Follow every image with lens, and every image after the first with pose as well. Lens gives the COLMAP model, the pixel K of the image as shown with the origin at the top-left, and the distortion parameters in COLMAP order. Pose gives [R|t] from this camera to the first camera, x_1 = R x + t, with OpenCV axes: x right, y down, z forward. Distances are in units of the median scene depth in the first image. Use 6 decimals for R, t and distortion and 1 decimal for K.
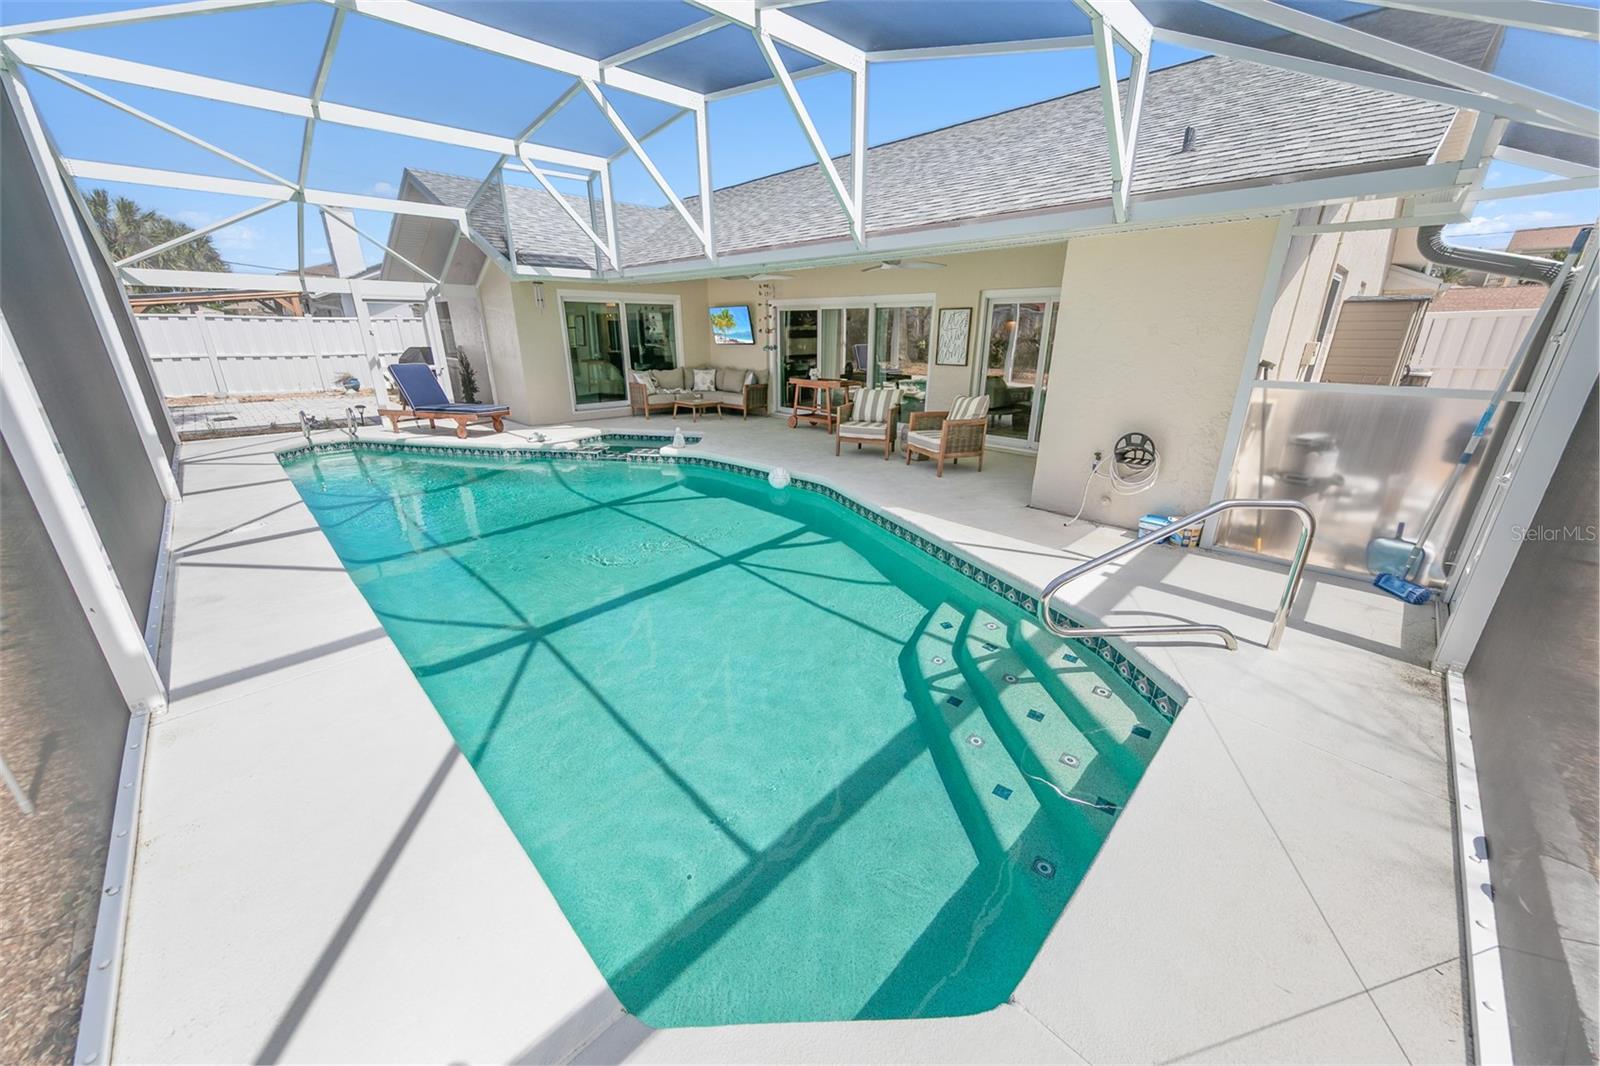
lens RADIAL K [[569.9, 0, 799.0], [0, 569.9, 532.0], [0, 0, 1]] dist [0.006941, -0.001406]
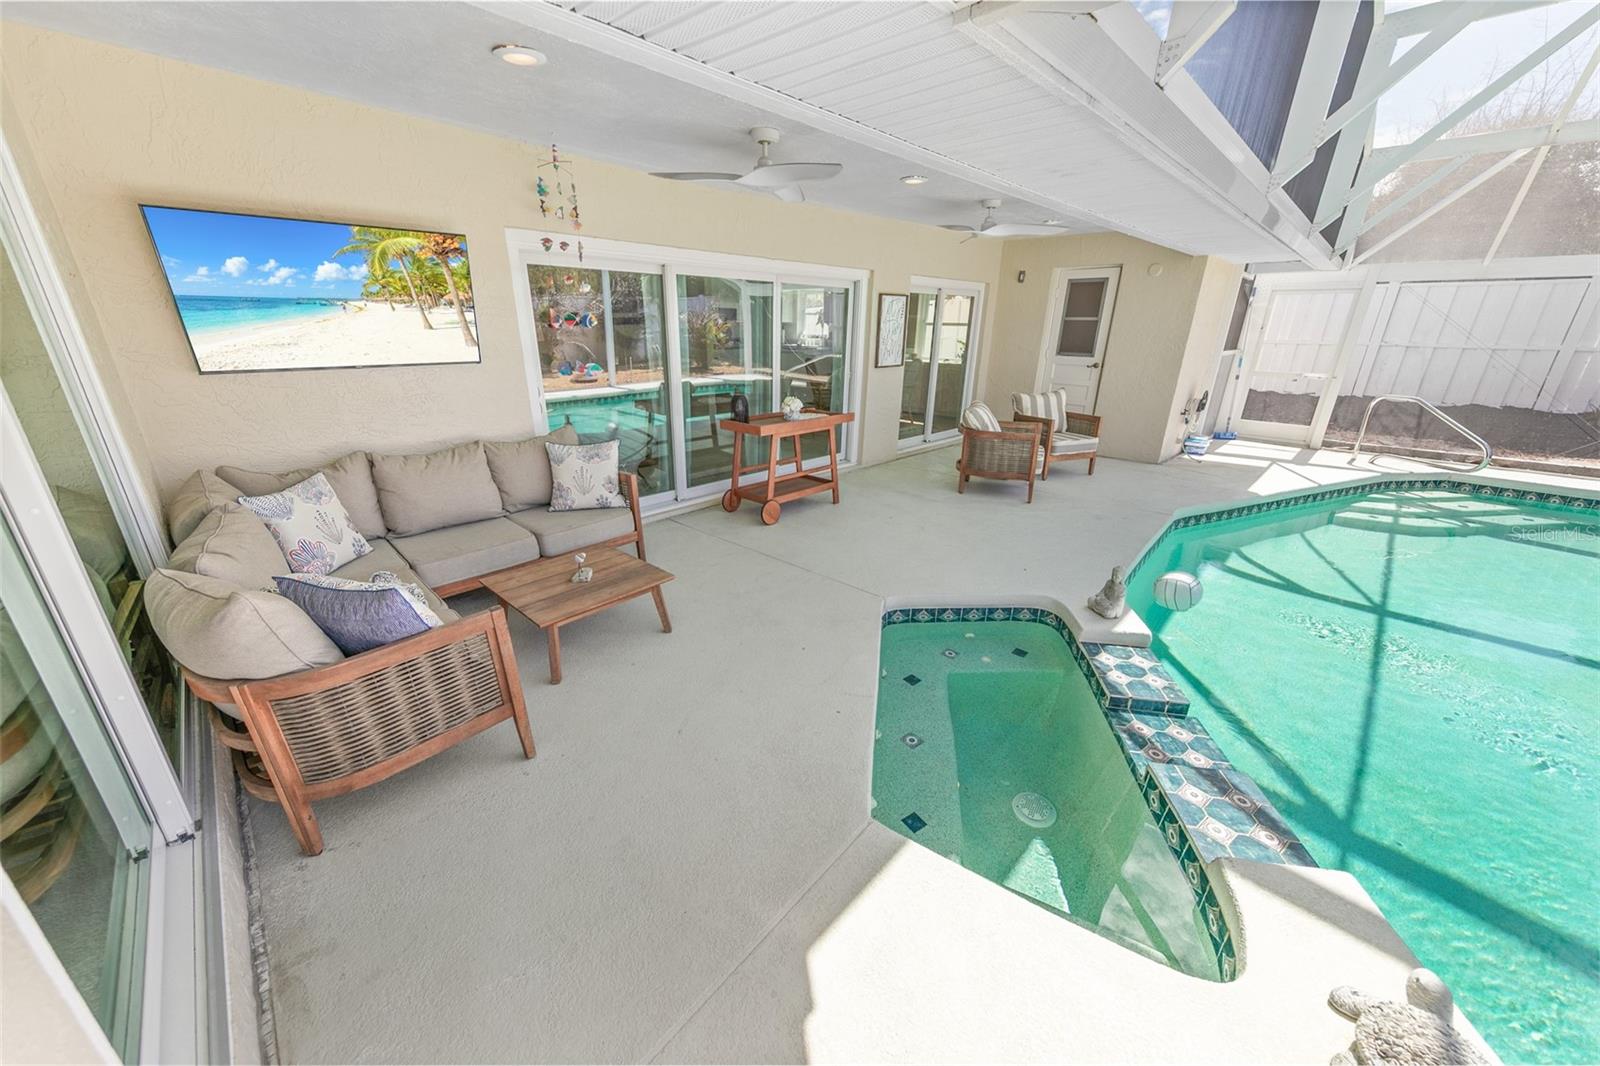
lens RADIAL K [[569.9, 0, 804.5], [0, 569.9, 525.6], [0, 0, 1]] dist [0.006941, -0.001406]
pose [[-0.063082, -0.333491, 0.940640, -0.573055], [0.330396, 0.882392, 0.334997, -0.432503], [-0.941732, 0.331916, 0.054521, 1.229432]]
